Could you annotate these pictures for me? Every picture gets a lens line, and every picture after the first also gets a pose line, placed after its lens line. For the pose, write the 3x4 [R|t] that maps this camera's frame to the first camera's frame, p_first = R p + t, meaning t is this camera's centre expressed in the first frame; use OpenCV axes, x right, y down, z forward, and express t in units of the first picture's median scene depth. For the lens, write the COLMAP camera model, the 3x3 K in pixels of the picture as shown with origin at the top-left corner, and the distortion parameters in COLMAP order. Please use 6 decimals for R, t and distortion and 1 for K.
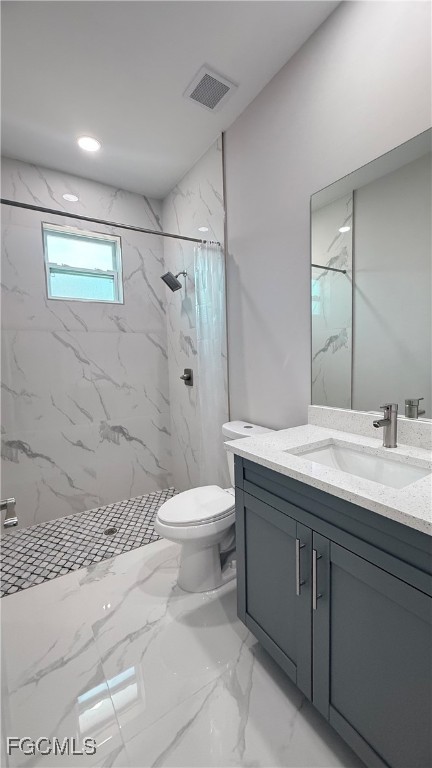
lens RADIAL K [[305.6, 0, 216.6], [0, 305.6, 382.6], [0, 0, 1]] dist [0.001079, -0.000154]
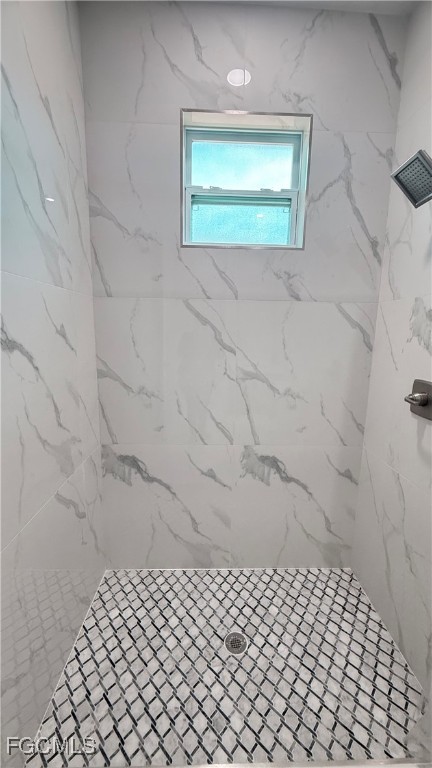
lens RADIAL K [[305.6, 0, 216.6], [0, 305.6, 382.6], [0, 0, 1]] dist [0.001079, -0.000154]
pose [[0.852943, 0.132452, -0.504920, -0.129956], [-0.085532, 0.989662, 0.115125, -0.069686], [0.514949, -0.055008, 0.855454, 0.447065]]
